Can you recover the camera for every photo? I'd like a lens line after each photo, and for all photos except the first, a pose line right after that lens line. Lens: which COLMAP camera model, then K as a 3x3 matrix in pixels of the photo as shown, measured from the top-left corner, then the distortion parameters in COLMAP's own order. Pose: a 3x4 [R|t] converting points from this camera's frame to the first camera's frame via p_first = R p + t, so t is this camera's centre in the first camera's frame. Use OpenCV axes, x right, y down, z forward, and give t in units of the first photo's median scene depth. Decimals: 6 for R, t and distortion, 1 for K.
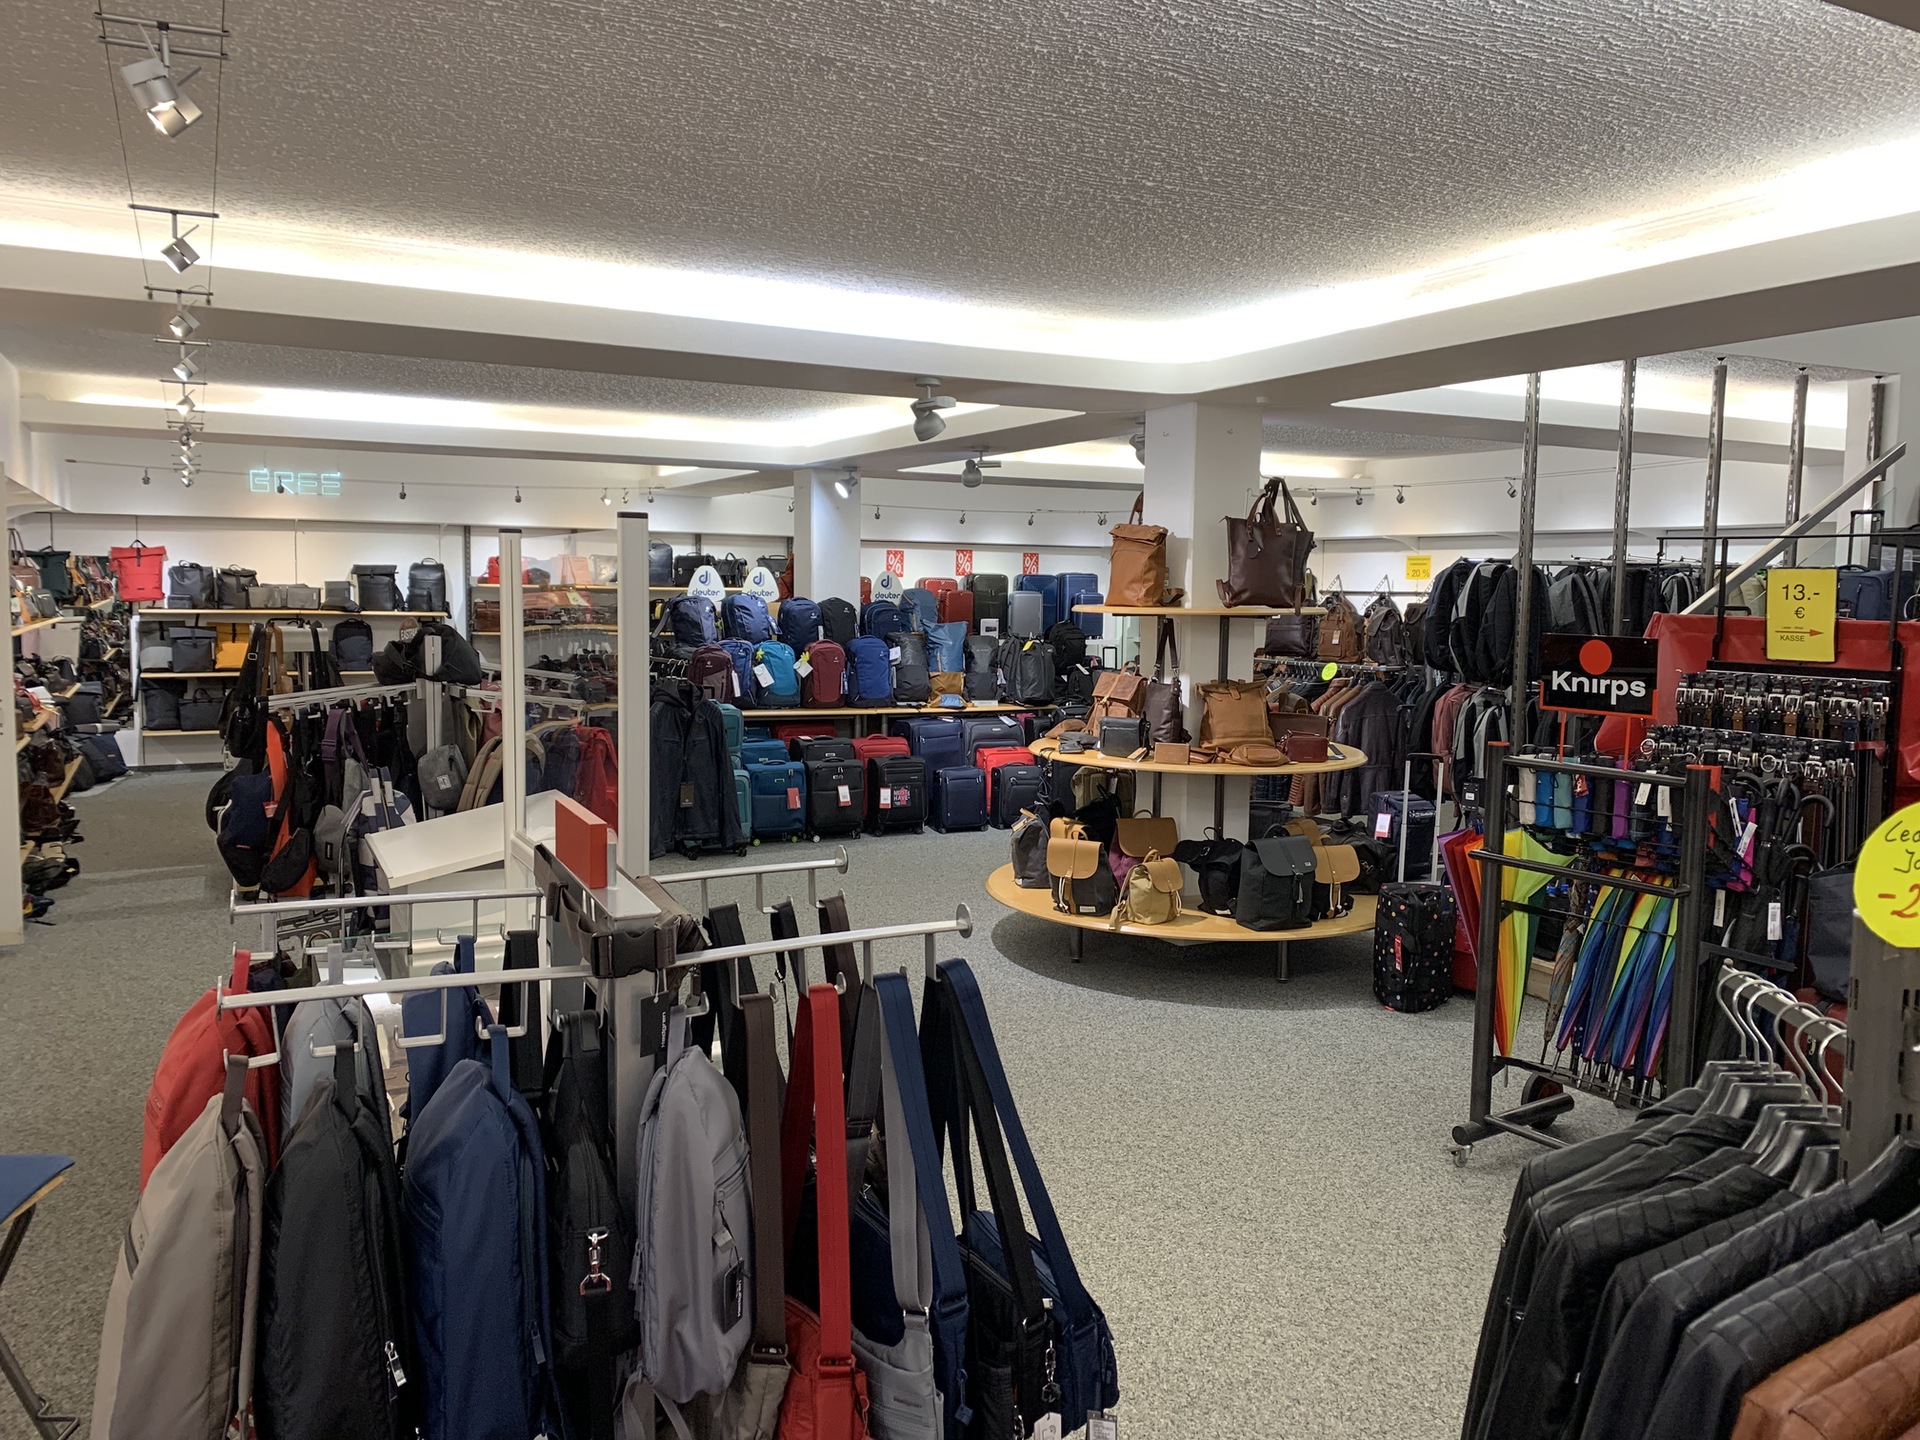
lens RADIAL K [[1481.9, 0, 952.5], [0, 1481.9, 718.3], [0, 0, 1]] dist [0.131463, -0.261775]
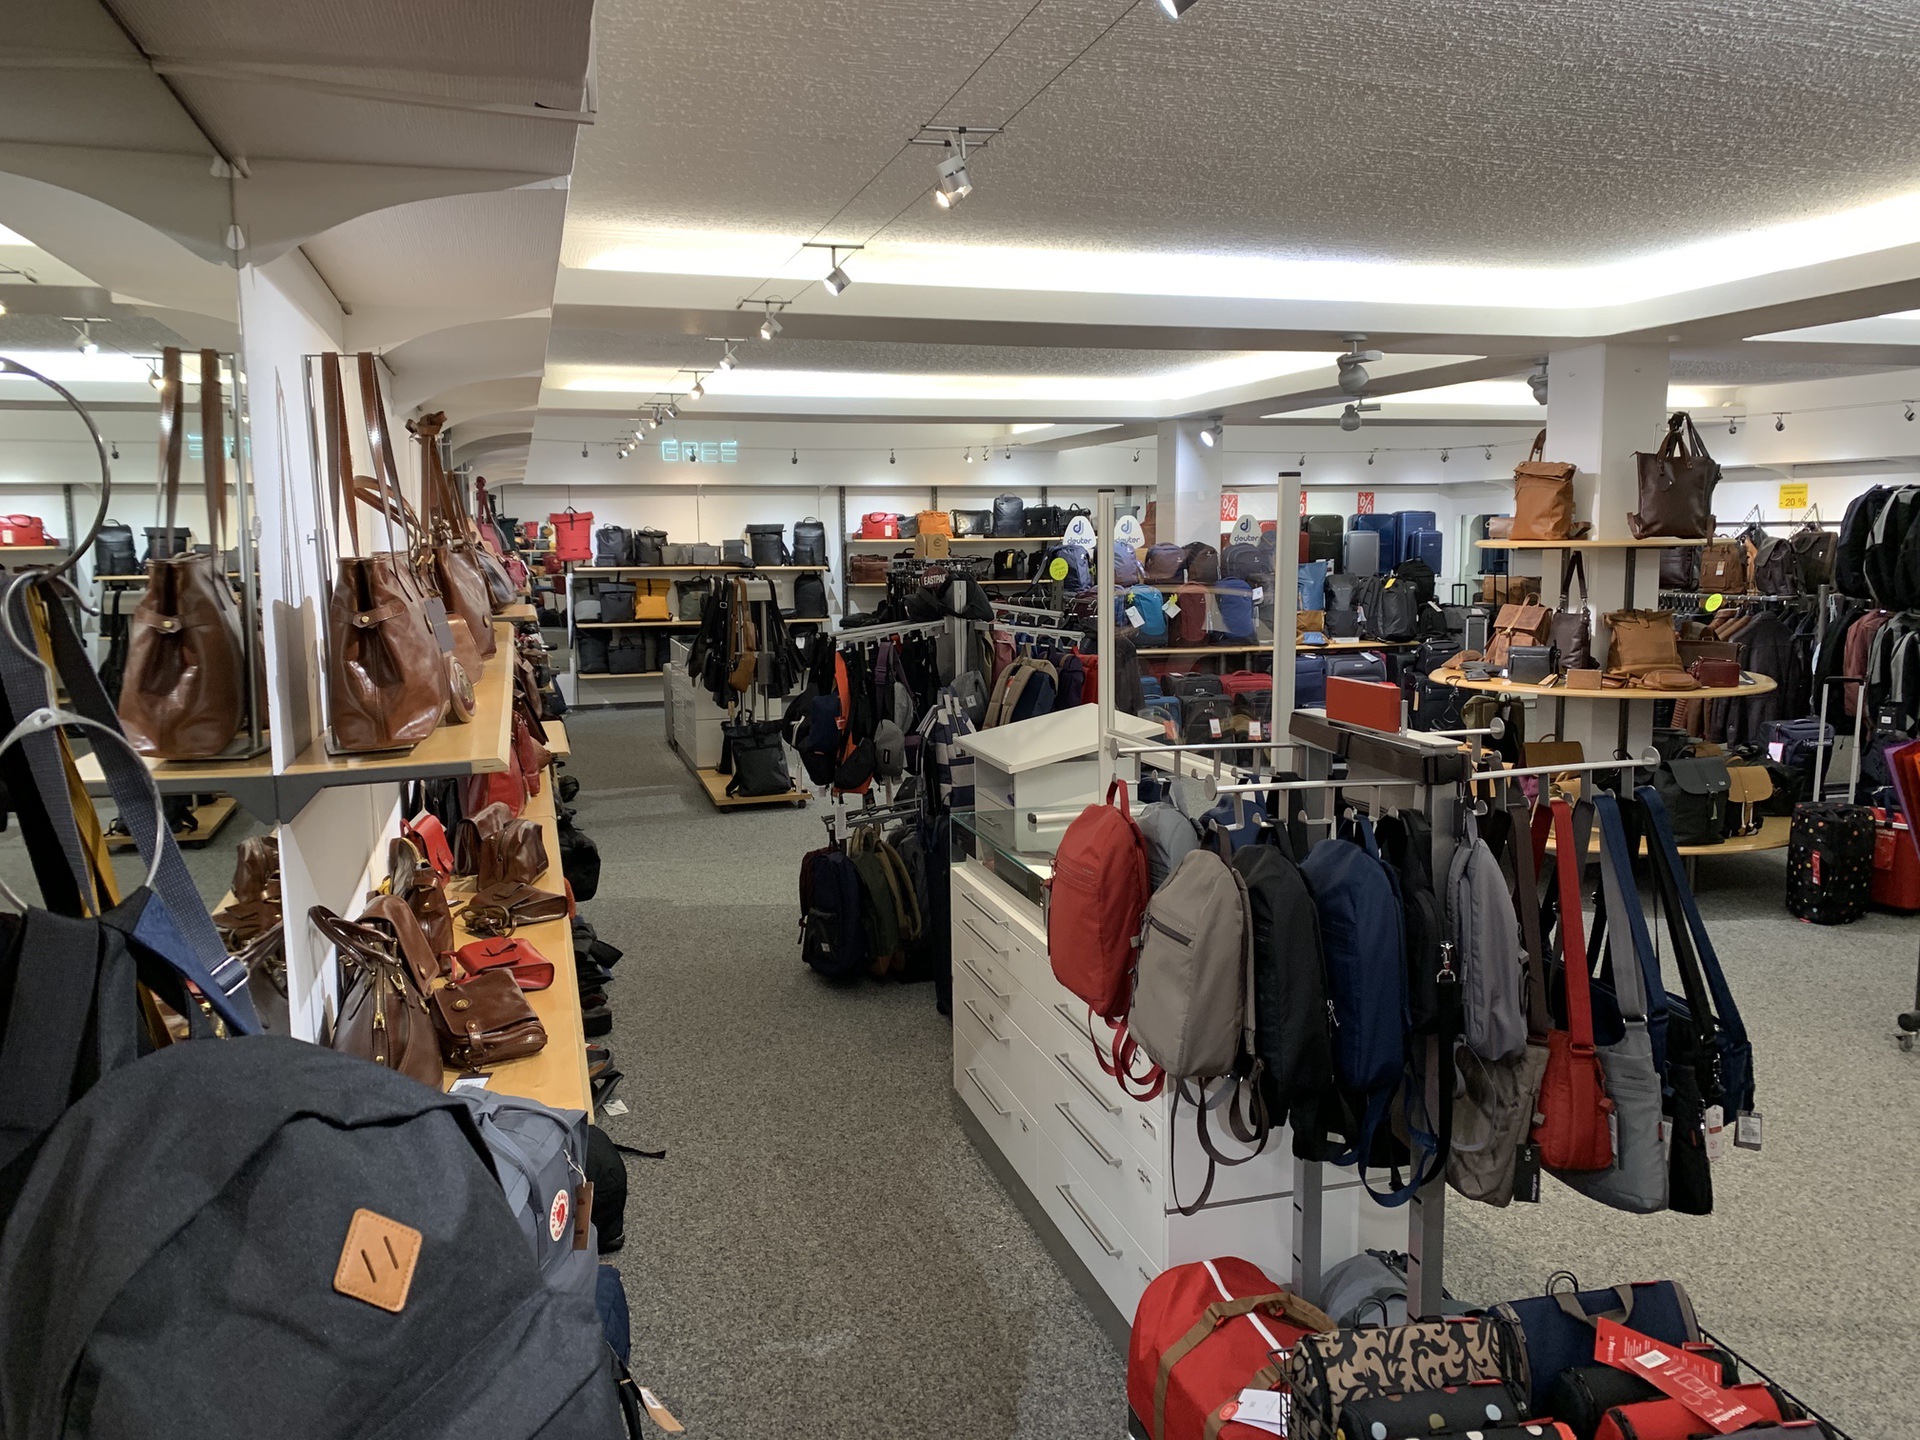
lens RADIAL K [[1489.8, 0, 960.0], [0, 1489.8, 720.0], [0, 0, 1]] dist [0.028495, -0.004471]
pose [[0.983605, -0.002405, -0.180320, -0.089173], [0.008887, 0.999343, 0.035147, 0.010486], [0.180117, -0.036173, 0.982980, -0.118013]]
